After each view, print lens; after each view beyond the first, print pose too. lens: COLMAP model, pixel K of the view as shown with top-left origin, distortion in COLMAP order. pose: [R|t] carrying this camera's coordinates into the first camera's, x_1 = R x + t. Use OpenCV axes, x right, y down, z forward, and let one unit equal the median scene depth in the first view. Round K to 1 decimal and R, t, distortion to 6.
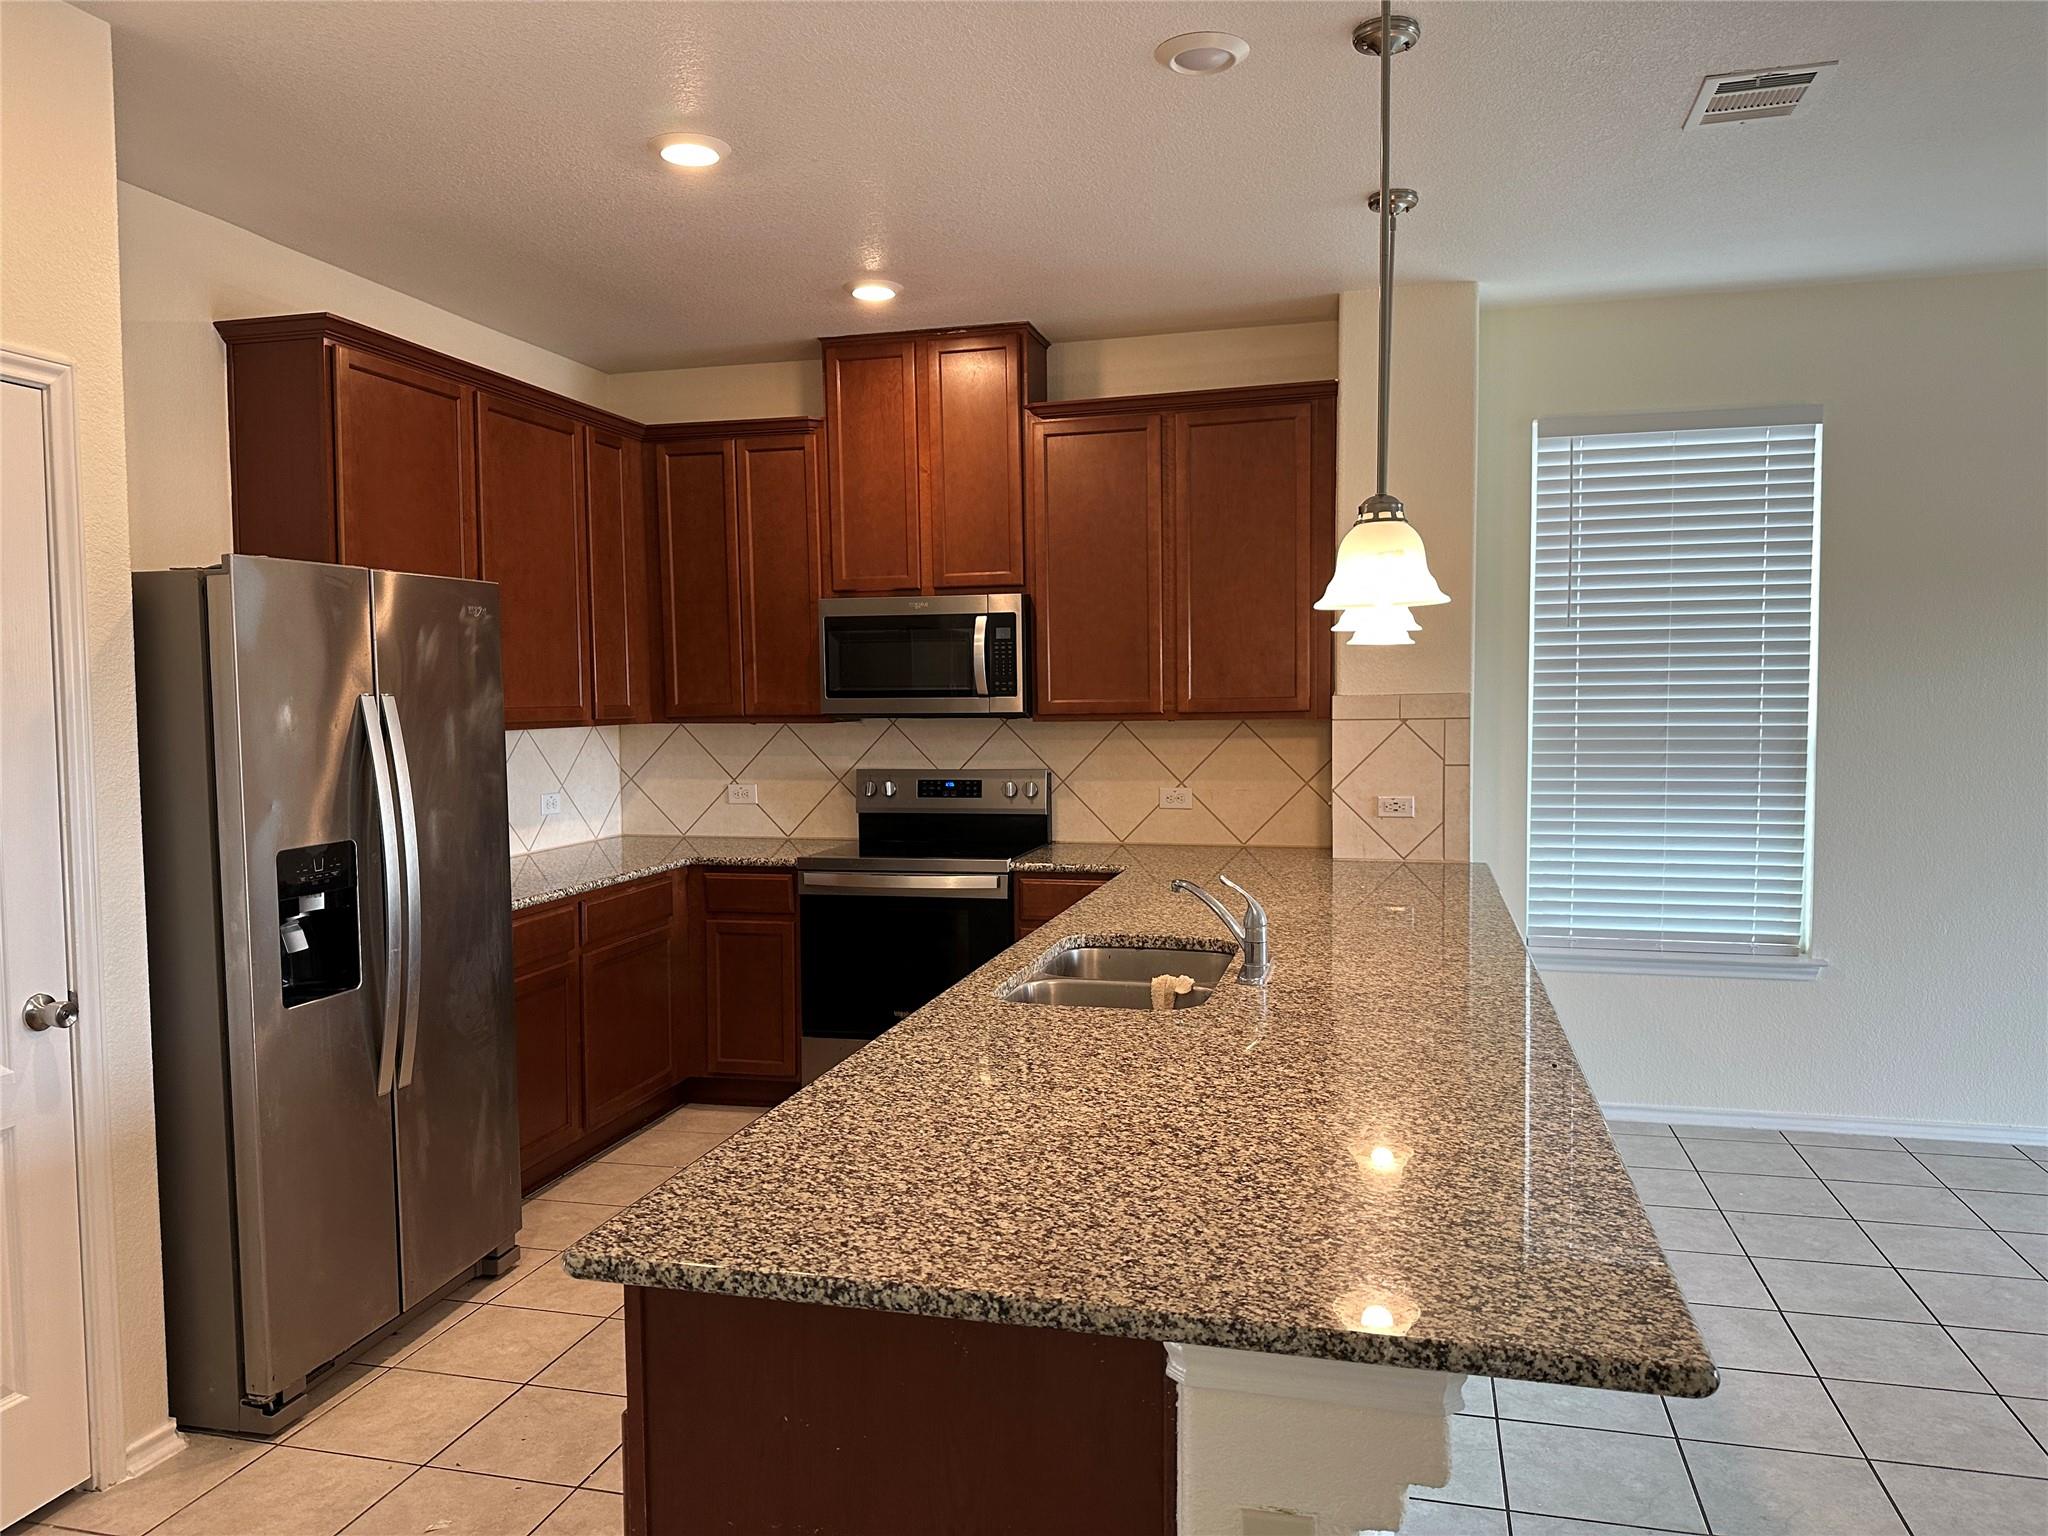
lens RADIAL K [[1443.0, 0, 1016.7], [0, 1443.0, 776.7], [0, 0, 1]] dist [0.053529, -0.067768]
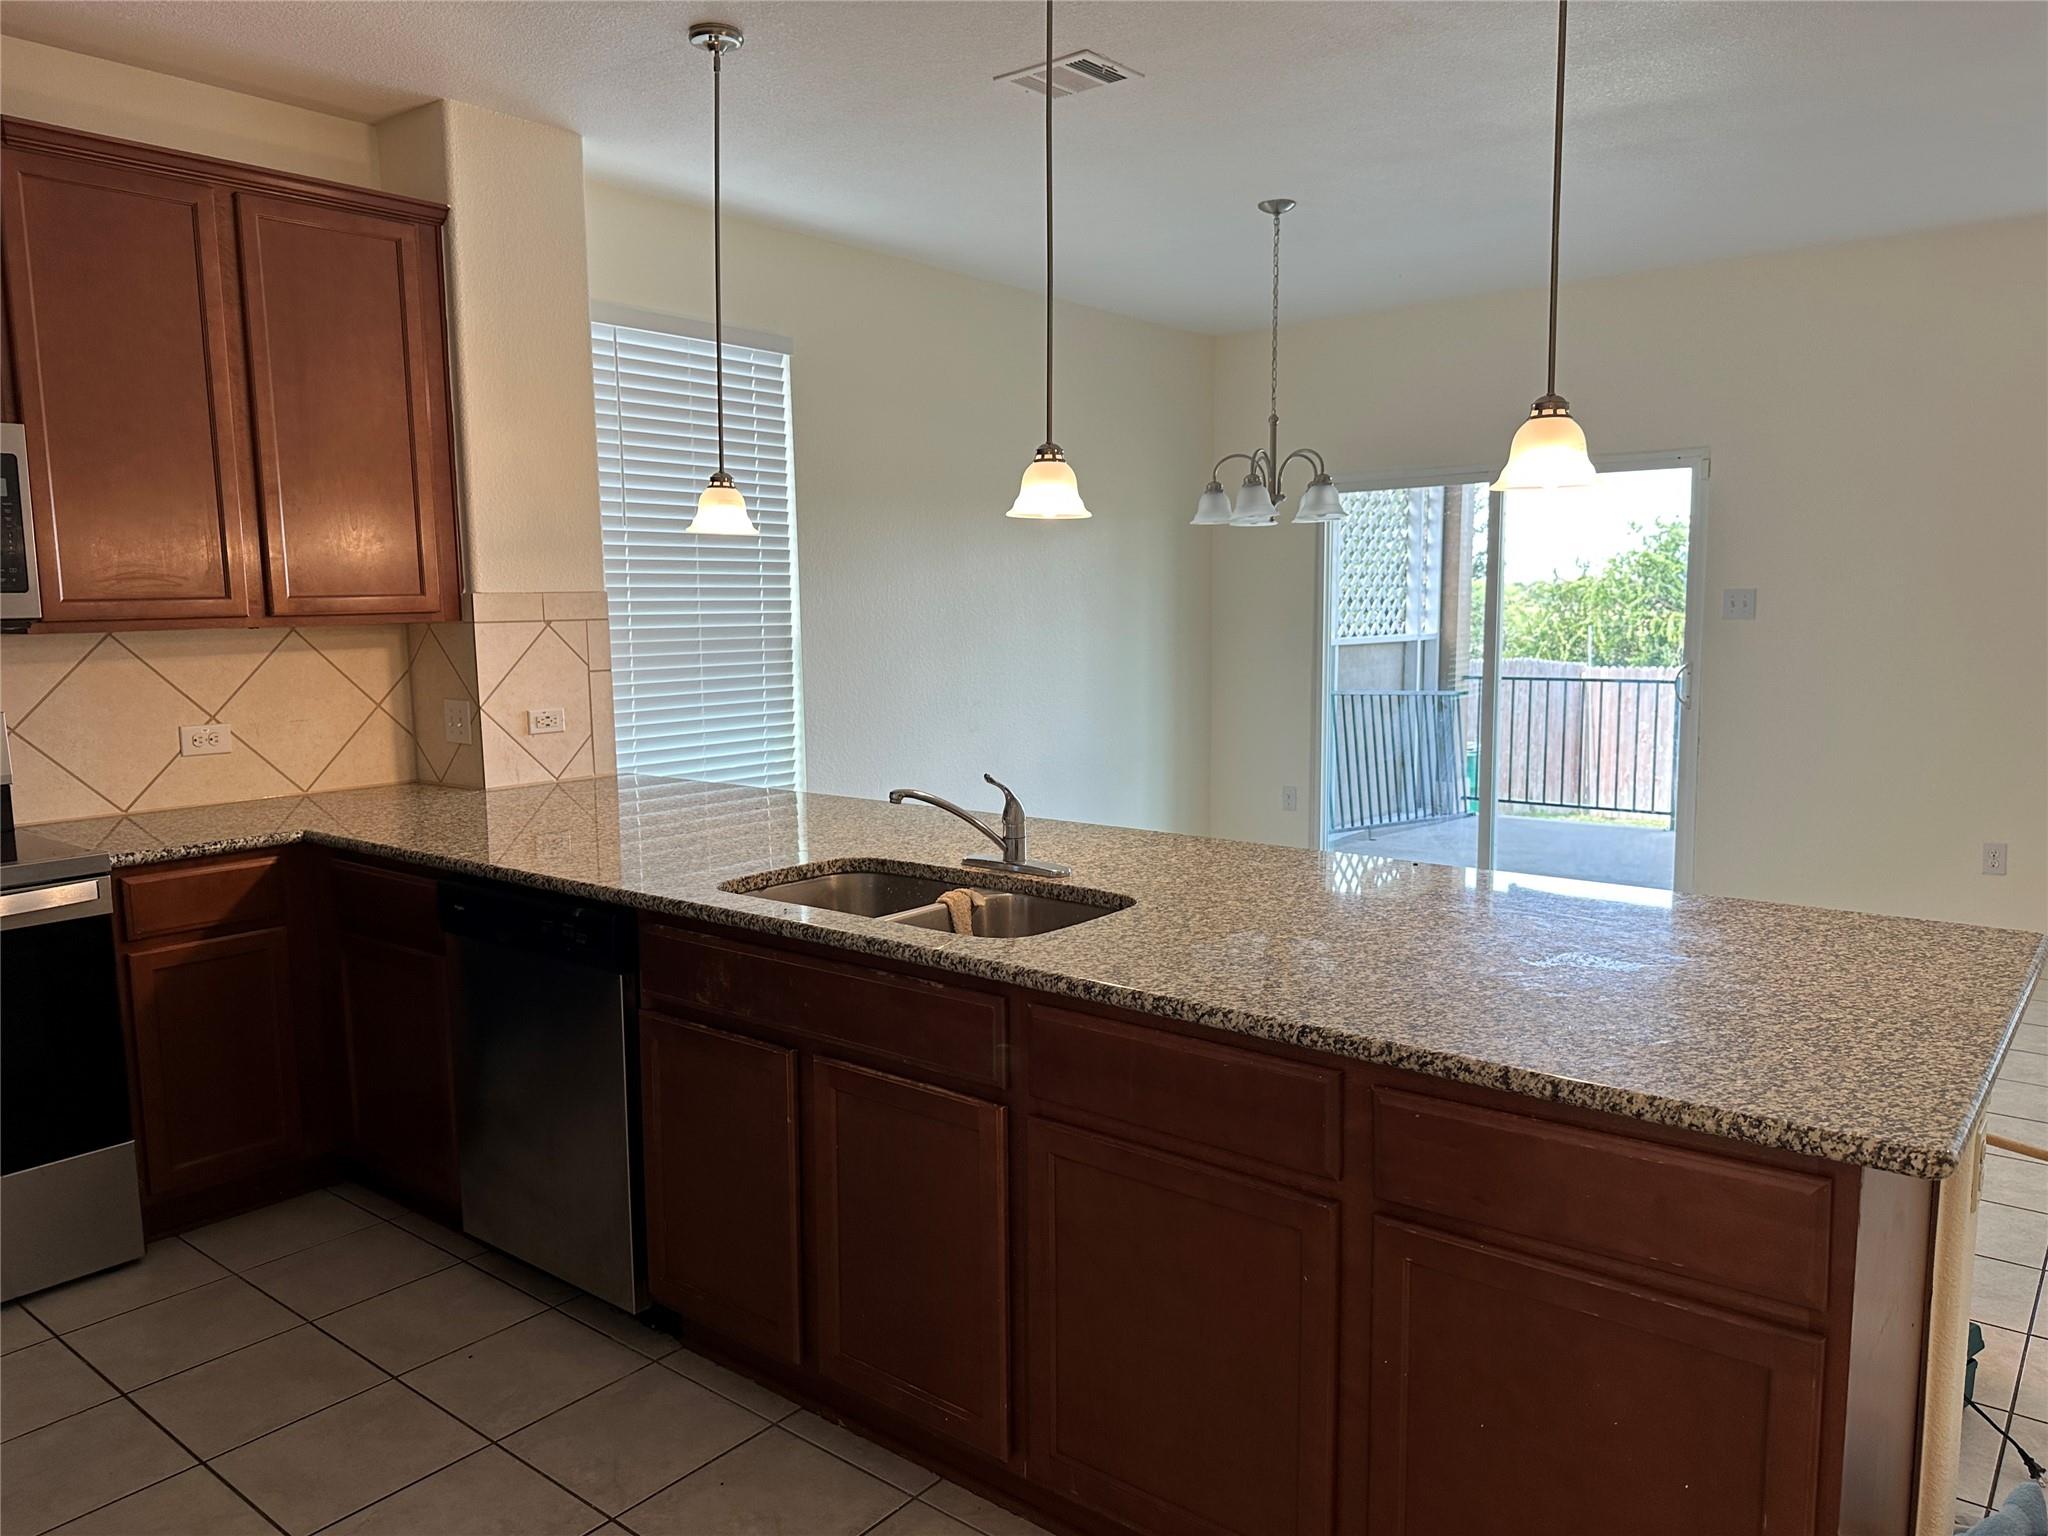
lens RADIAL K [[1443.0, 0, 1038.2], [0, 1443.0, 781.4], [0, 0, 1]] dist [0.053529, -0.067768]
pose [[0.396362, -0.110273, 0.911448, -0.429591], [0.062567, 0.993697, 0.093015, -0.006321], [-0.915960, 0.020159, 0.400763, 0.373359]]
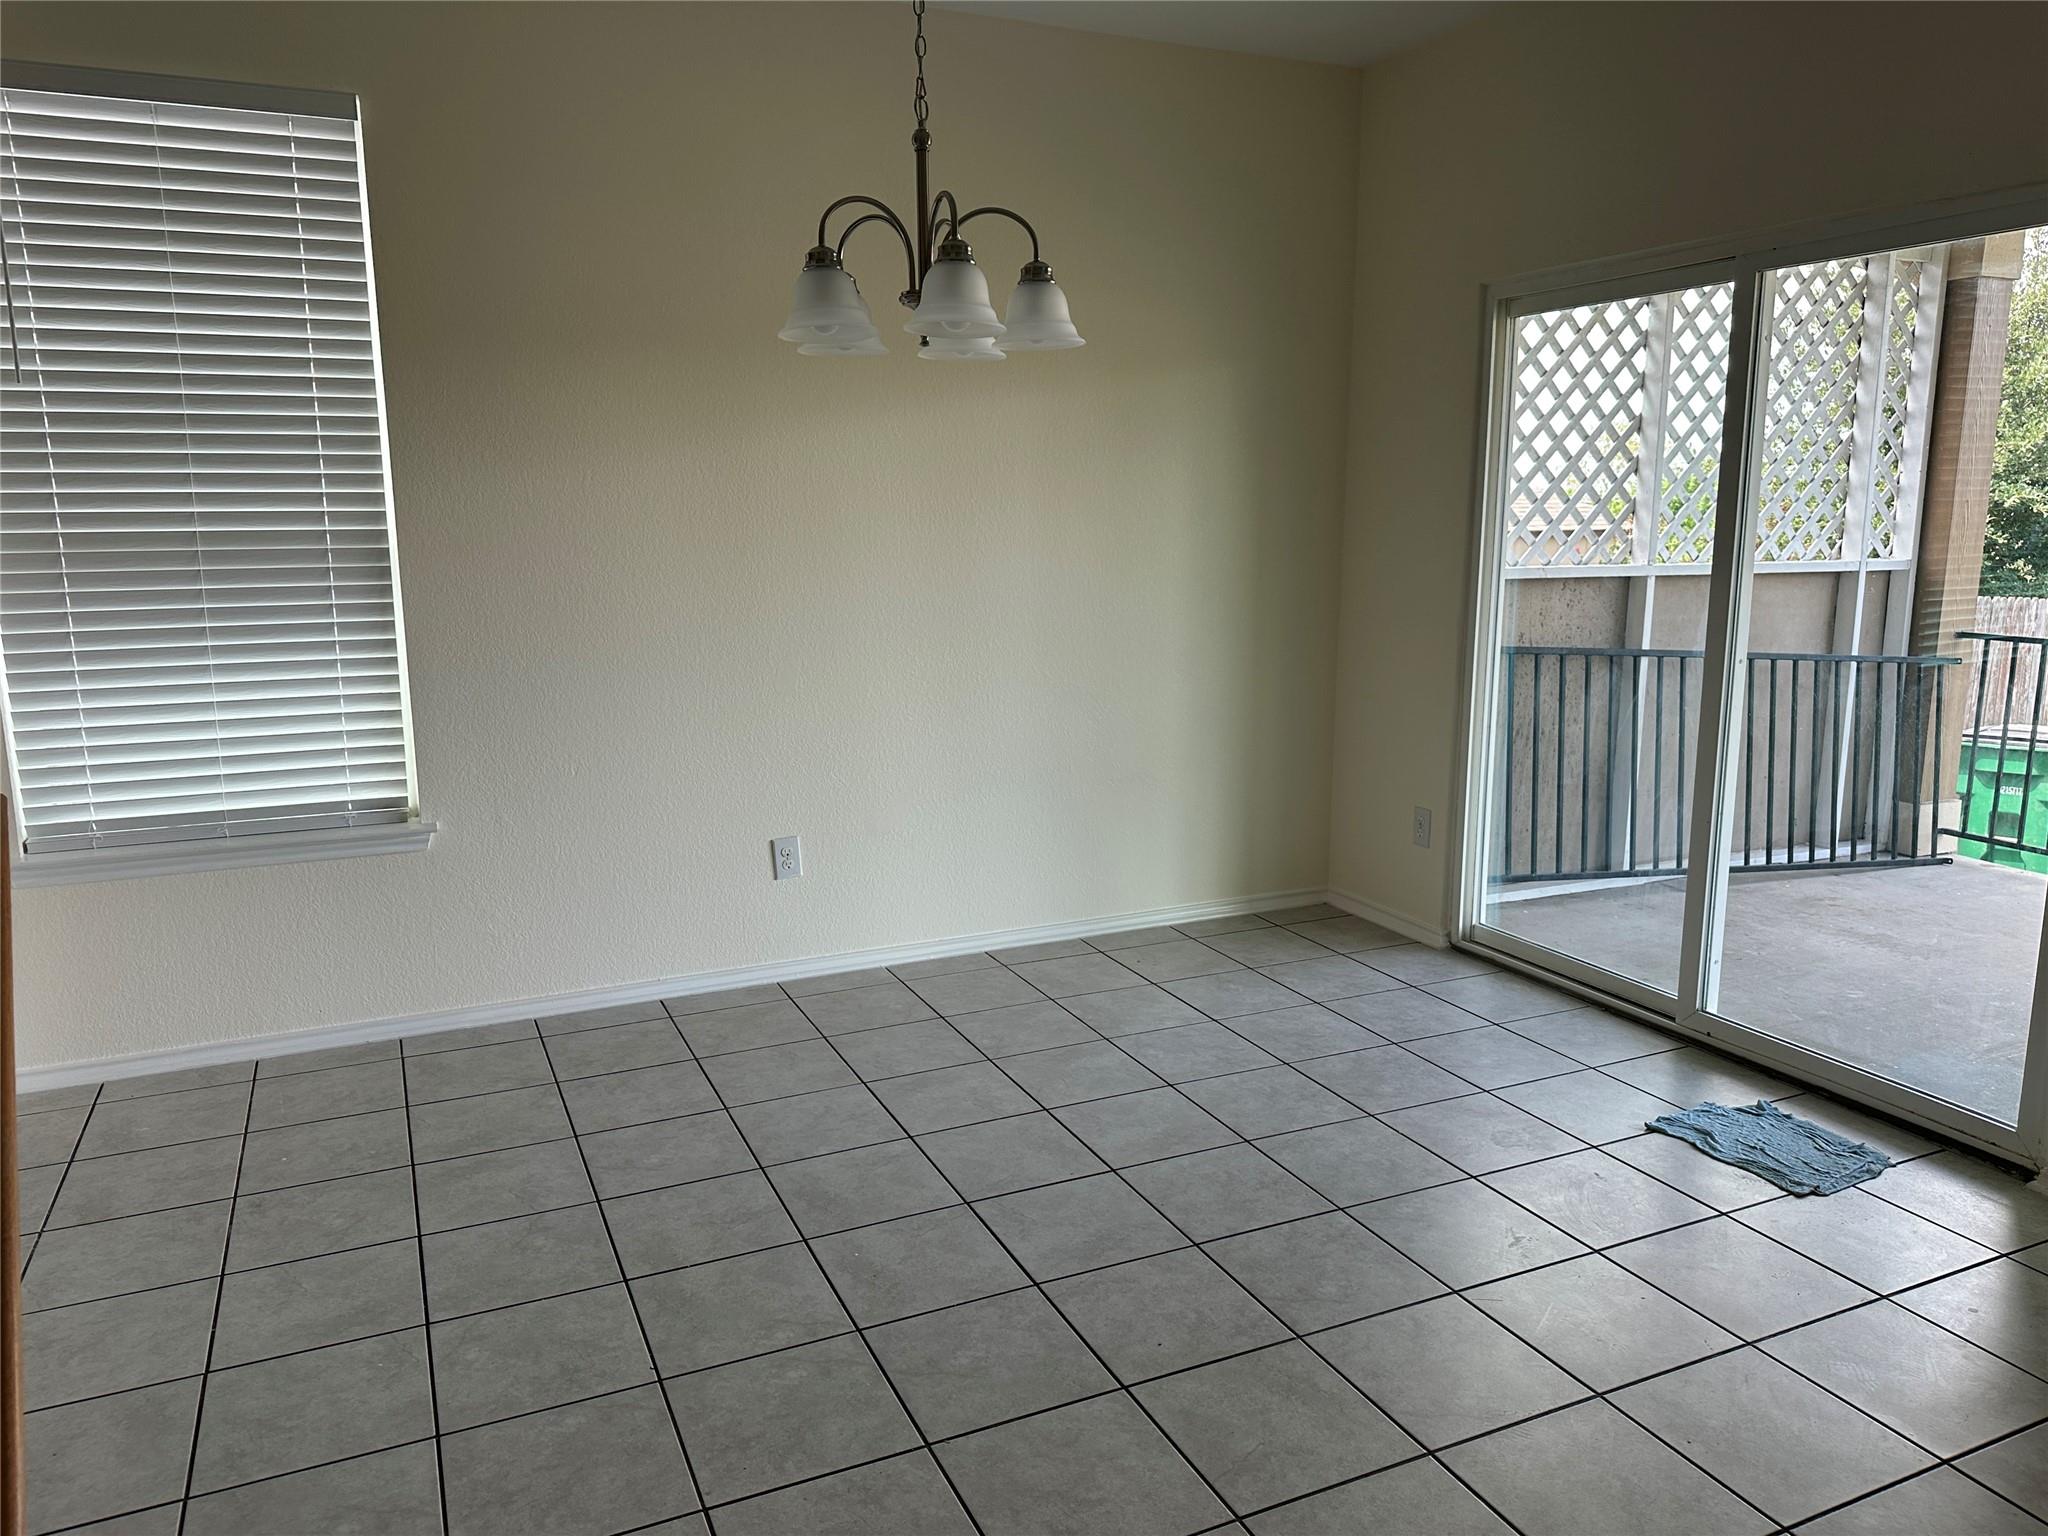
lens RADIAL K [[1443.0, 0, 1026.2], [0, 1443.0, 770.4], [0, 0, 1]] dist [0.053529, -0.067768]
pose [[0.770459, -0.107384, 0.628380, 0.304977], [0.033952, 0.991223, 0.127763, 0.004884], [-0.636585, -0.077102, 0.767343, 0.176107]]
